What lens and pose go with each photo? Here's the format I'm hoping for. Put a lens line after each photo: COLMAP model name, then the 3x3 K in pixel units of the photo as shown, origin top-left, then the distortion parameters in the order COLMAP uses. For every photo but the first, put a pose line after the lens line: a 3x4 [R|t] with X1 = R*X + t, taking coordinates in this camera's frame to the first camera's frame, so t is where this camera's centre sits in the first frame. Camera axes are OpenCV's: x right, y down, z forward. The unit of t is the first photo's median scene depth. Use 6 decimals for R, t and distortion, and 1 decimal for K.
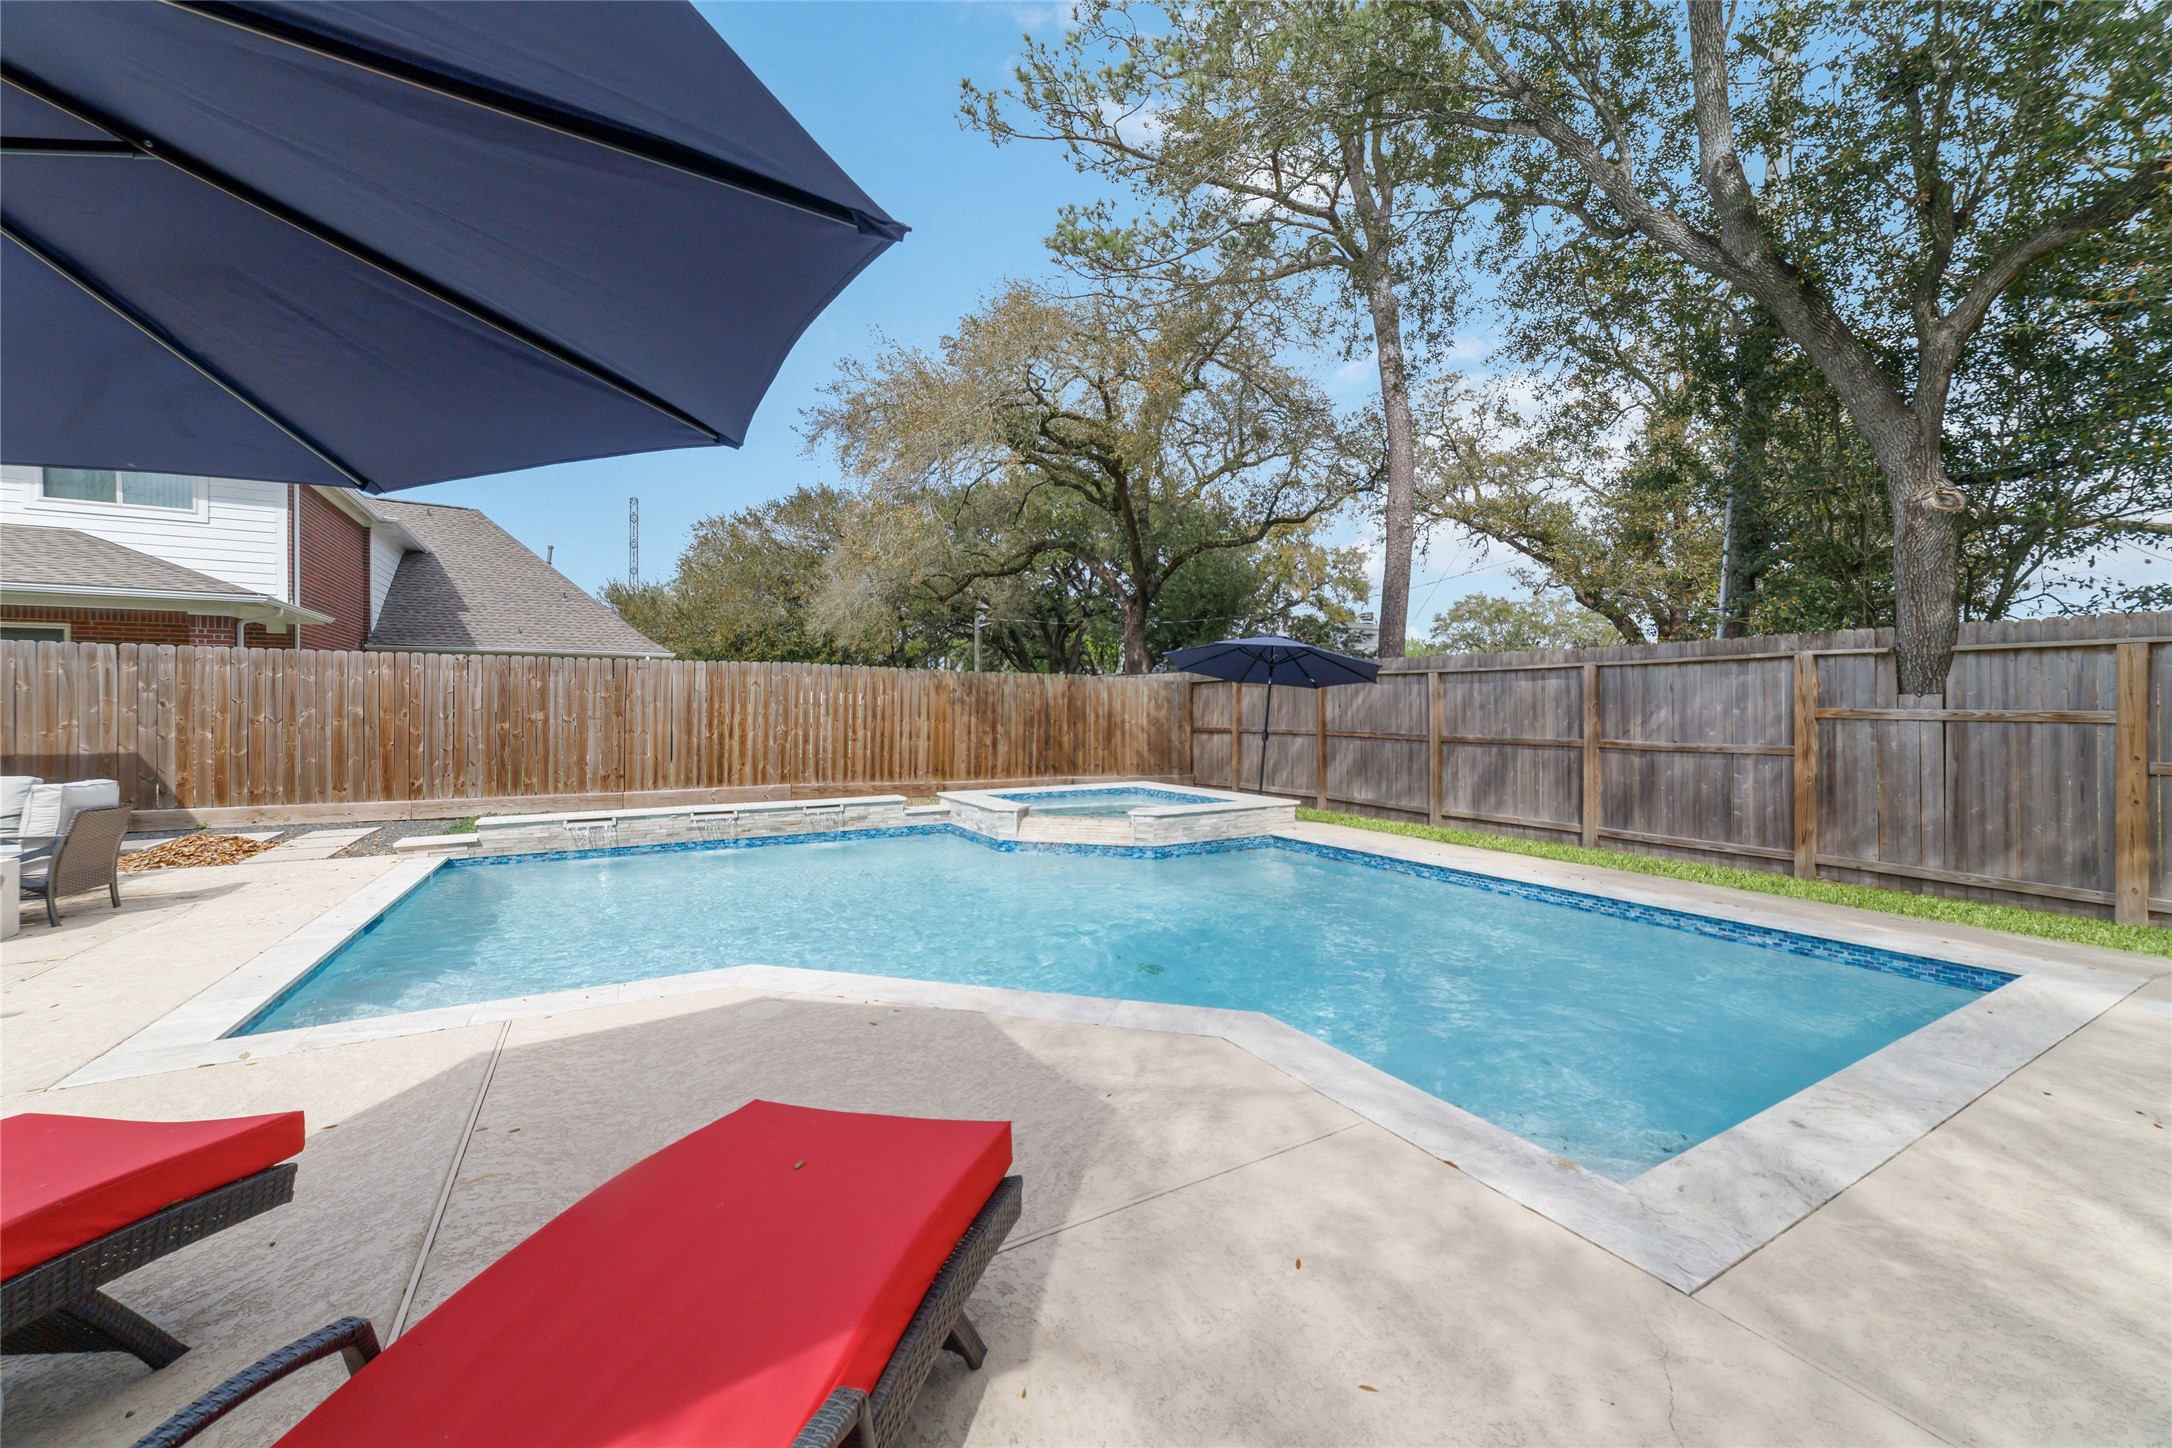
lens RADIAL K [[828.5, 0, 1086.0], [0, 828.5, 724.0], [0, 0, 1]] dist [-0.028088, 0.009502]
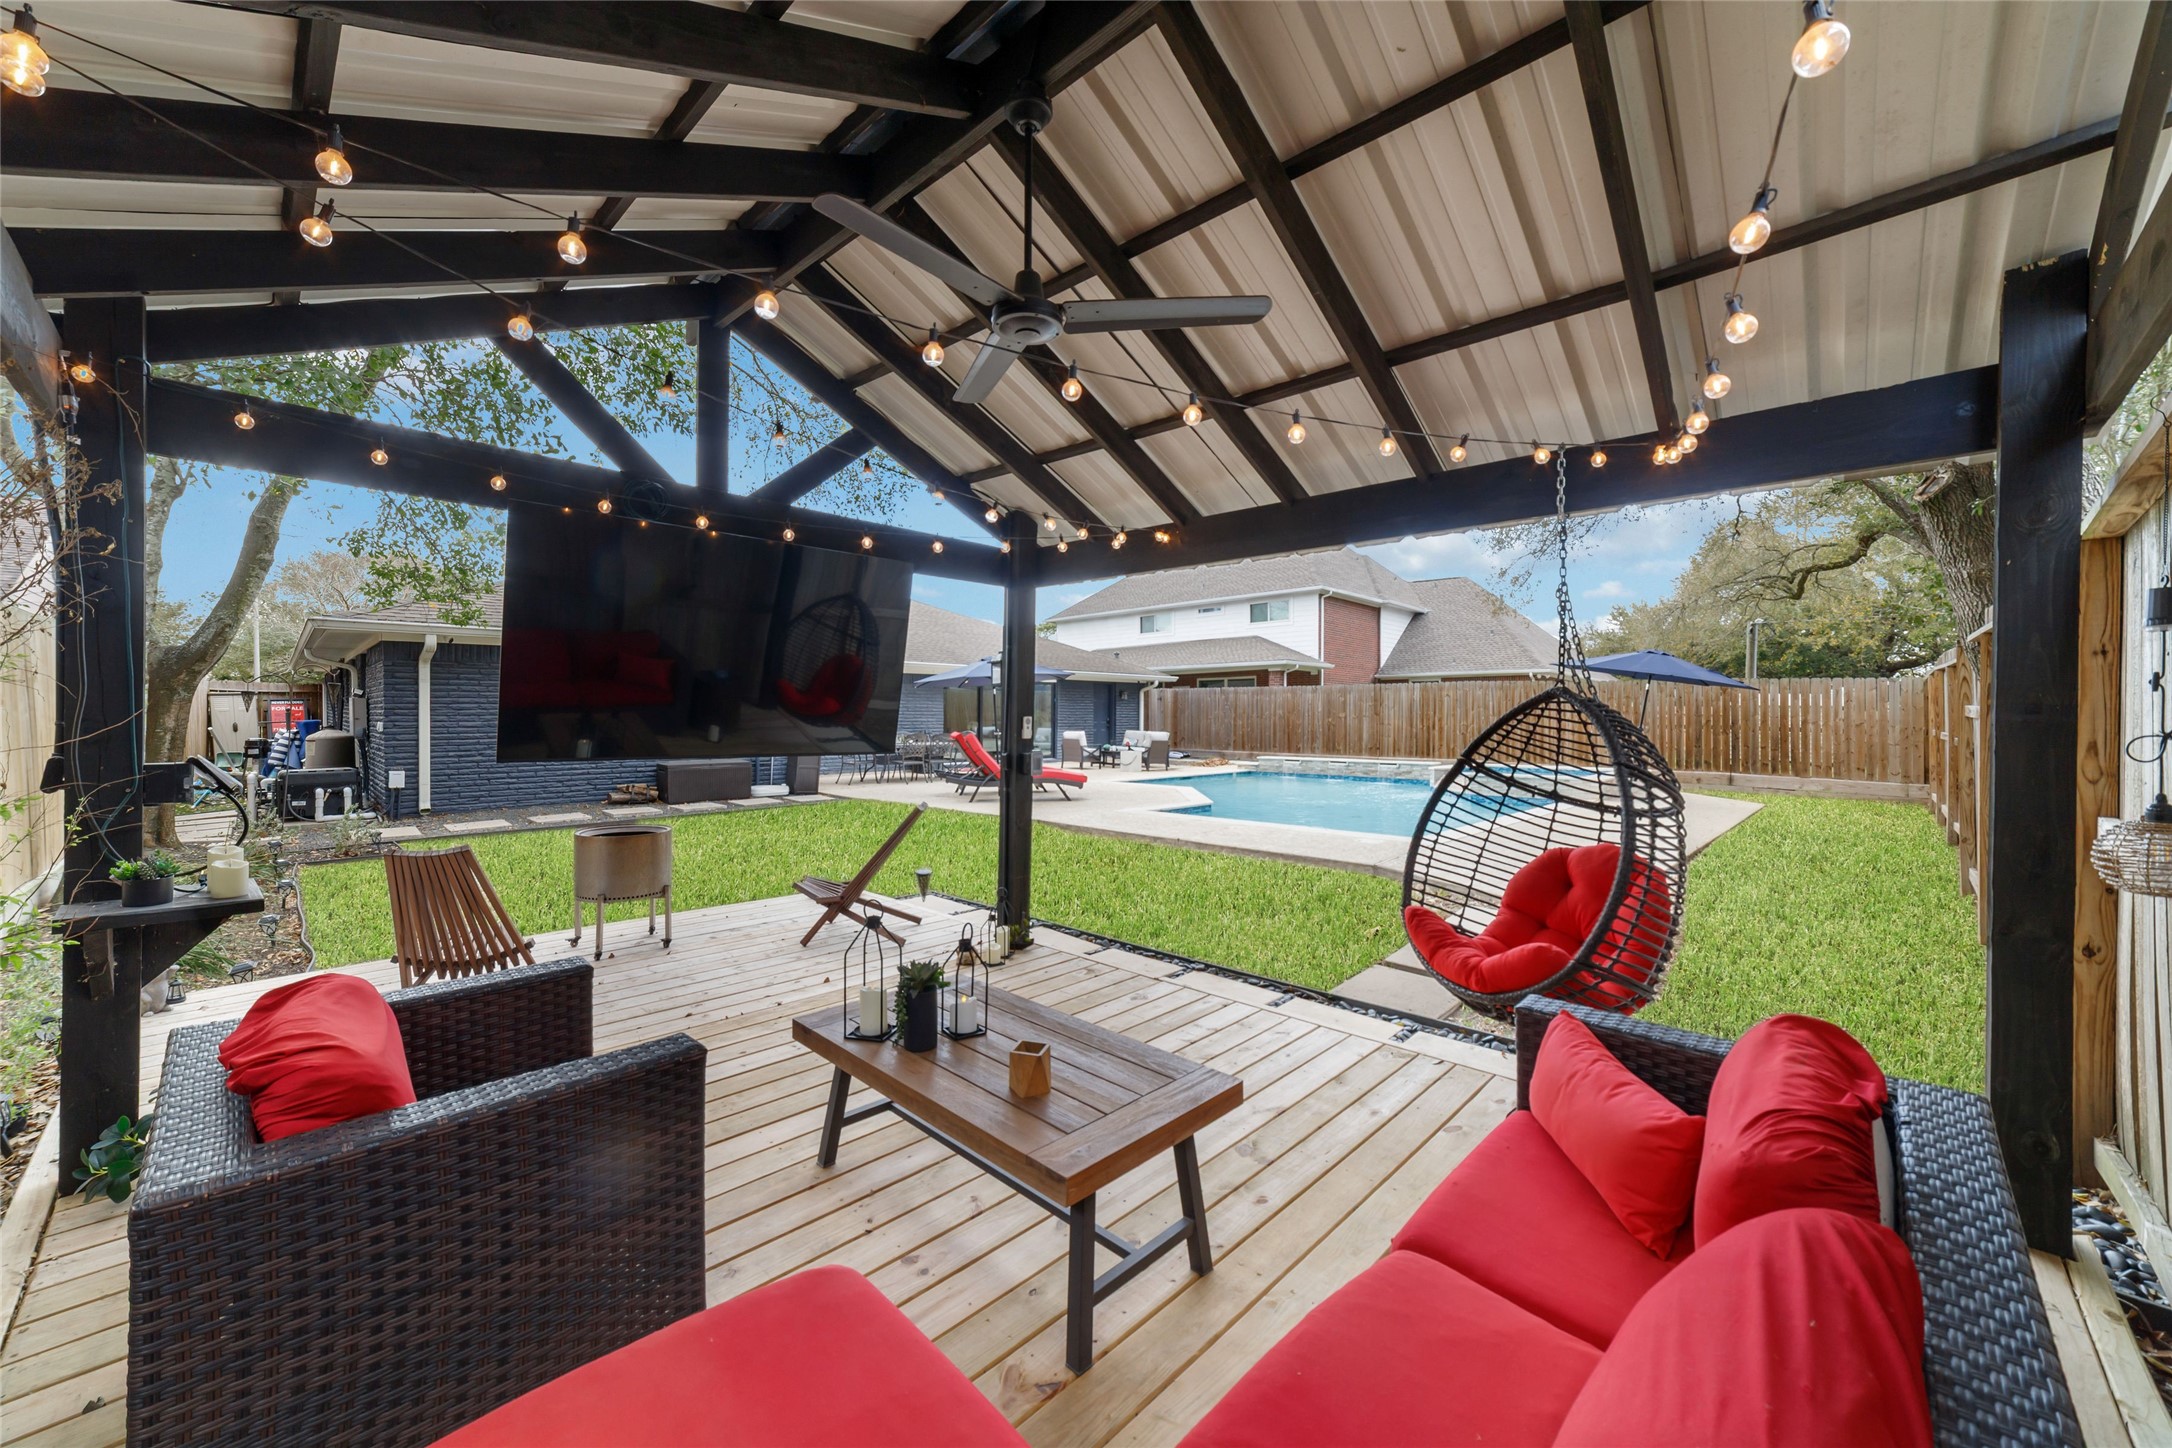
lens RADIAL K [[828.5, 0, 1086.0], [0, 828.5, 724.0], [0, 0, 1]] dist [-0.028088, 0.009502]
pose [[0.275997, 0.011556, -0.961089, 0.962113], [-0.014656, 0.999862, 0.007814, 0.004193], [0.961047, 0.011929, 0.276129, -0.126621]]
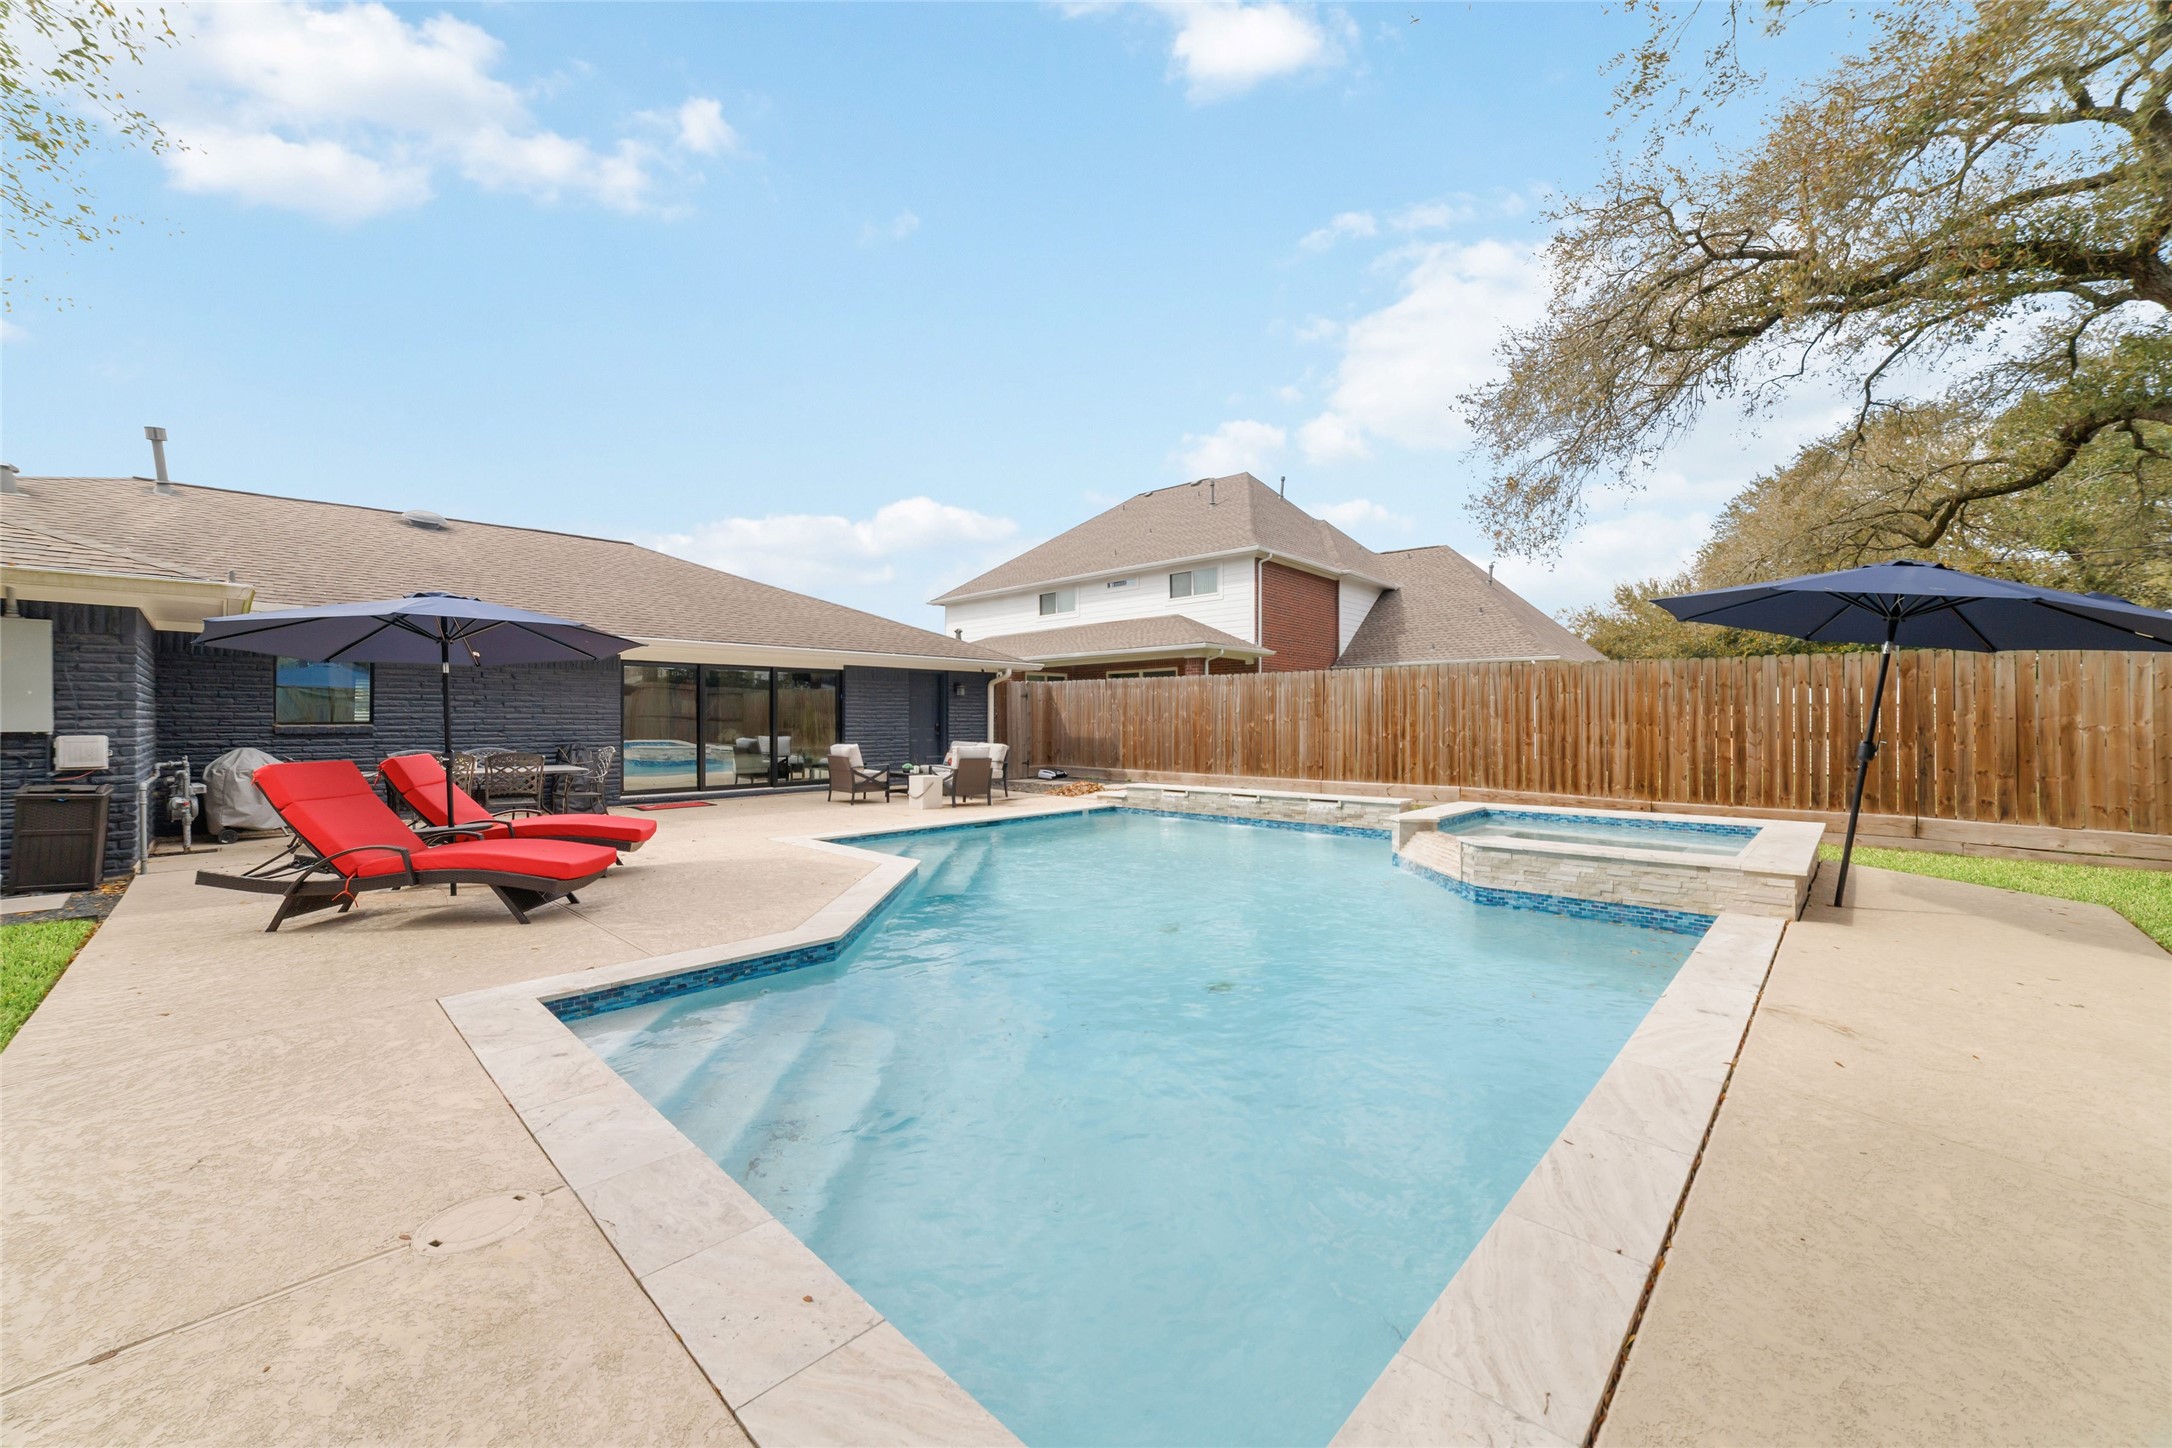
lens RADIAL K [[828.5, 0, 1086.0], [0, 828.5, 724.0], [0, 0, 1]] dist [-0.028088, 0.009502]
pose [[0.301049, 0.006353, -0.953588, 0.463557], [-0.012078, 0.999923, 0.002848, 0.000355], [0.953532, 0.010660, 0.301102, 0.283186]]
